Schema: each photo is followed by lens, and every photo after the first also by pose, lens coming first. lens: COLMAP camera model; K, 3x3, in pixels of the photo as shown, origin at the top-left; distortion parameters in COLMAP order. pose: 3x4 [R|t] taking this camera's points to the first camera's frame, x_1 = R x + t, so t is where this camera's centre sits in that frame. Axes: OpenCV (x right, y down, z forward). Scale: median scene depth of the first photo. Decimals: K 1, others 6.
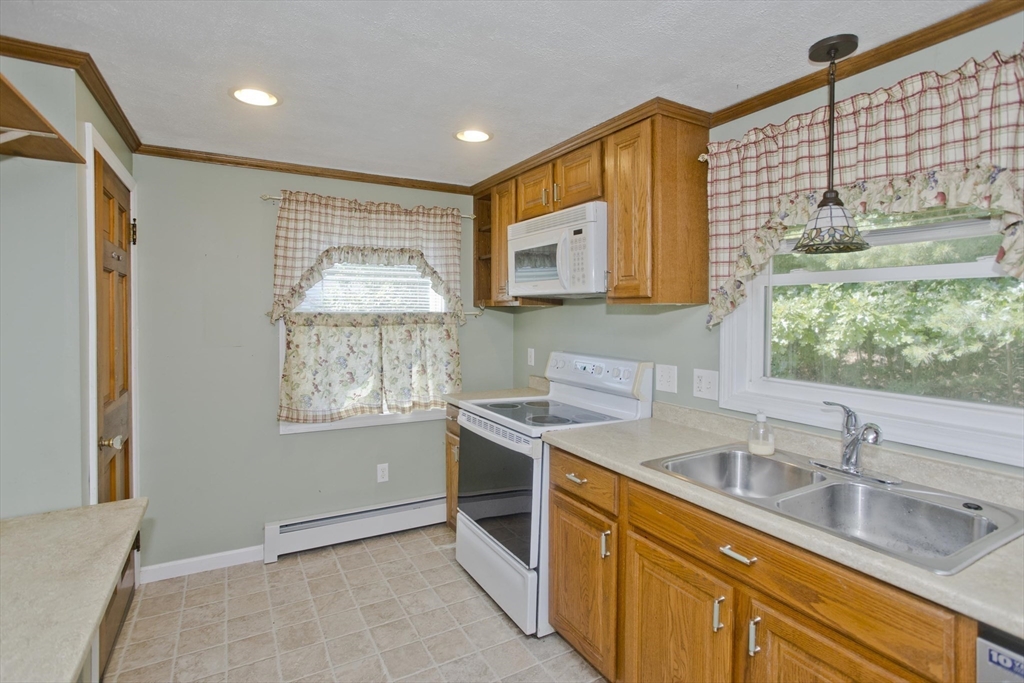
lens RADIAL K [[508.9, 0, 494.8], [0, 508.9, 320.5], [0, 0, 1]] dist [-0.040167, 0.023395]
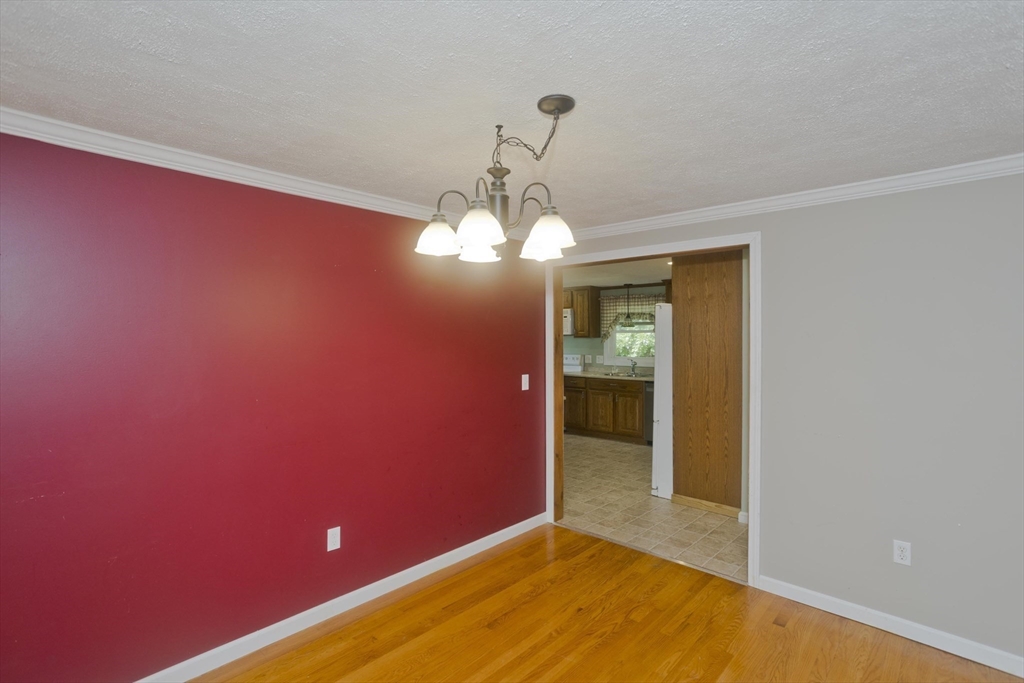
lens RADIAL K [[500.8, 0, 512.0], [0, 500.8, 341.5], [0, 0, 1]] dist [-0.050598, 0.029980]
pose [[0.944001, -0.007283, 0.329862, -1.409027], [0.011059, 0.999893, -0.009574, 0.023792], [-0.329757, 0.012686, 0.943981, -2.261323]]
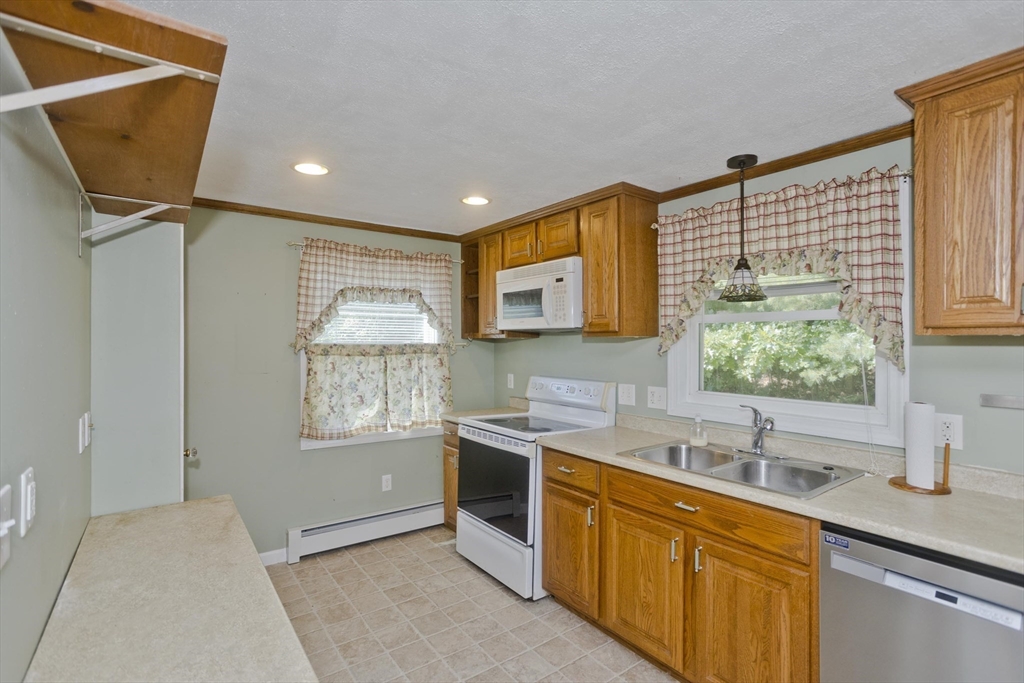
lens RADIAL K [[500.8, 0, 512.0], [0, 500.8, 341.5], [0, 0, 1]] dist [-0.050598, 0.029980]
pose [[0.989533, -0.001796, 0.144297, -0.143365], [0.004628, 0.999803, -0.019293, 0.003795], [-0.144234, 0.019759, 0.989346, -0.230895]]
